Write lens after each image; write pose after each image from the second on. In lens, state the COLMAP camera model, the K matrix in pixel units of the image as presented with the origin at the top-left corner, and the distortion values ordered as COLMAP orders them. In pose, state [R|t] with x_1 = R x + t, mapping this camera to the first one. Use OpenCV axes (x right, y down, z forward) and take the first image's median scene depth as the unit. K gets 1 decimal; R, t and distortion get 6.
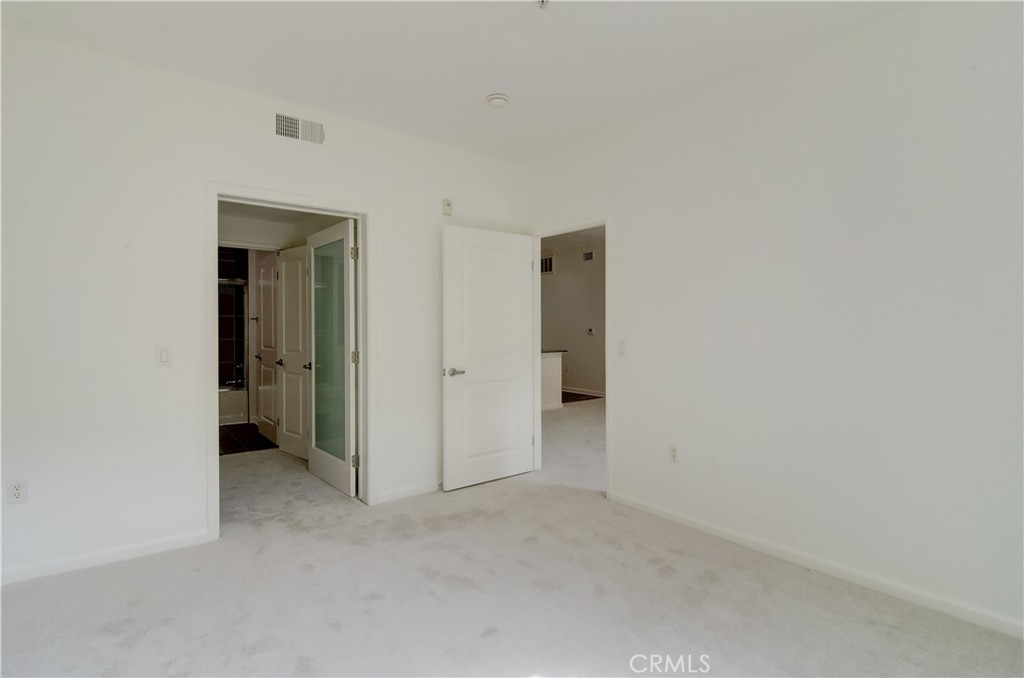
lens RADIAL K [[496.4, 0, 493.9], [0, 496.4, 334.2], [0, 0, 1]] dist [-0.002663, -0.000483]
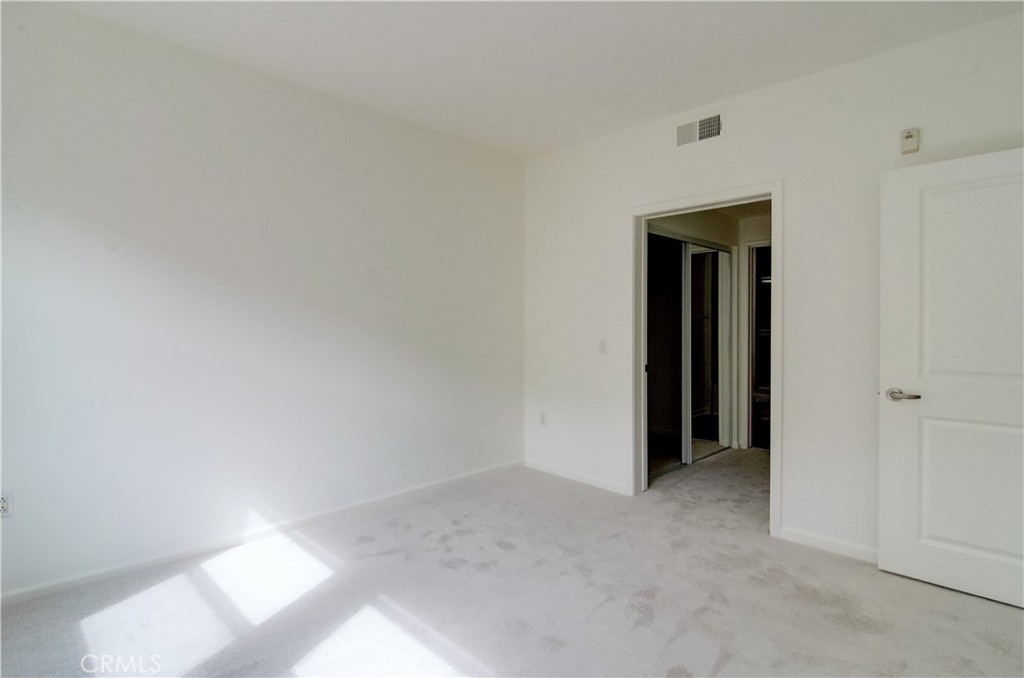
lens RADIAL K [[496.4, 0, 506.8], [0, 496.4, 335.0], [0, 0, 1]] dist [-0.002663, -0.000483]
pose [[0.150222, 0.022689, -0.988392, 0.512375], [-0.015619, 0.999666, 0.020574, -0.007493], [0.988529, 0.012347, 0.150527, 0.419043]]
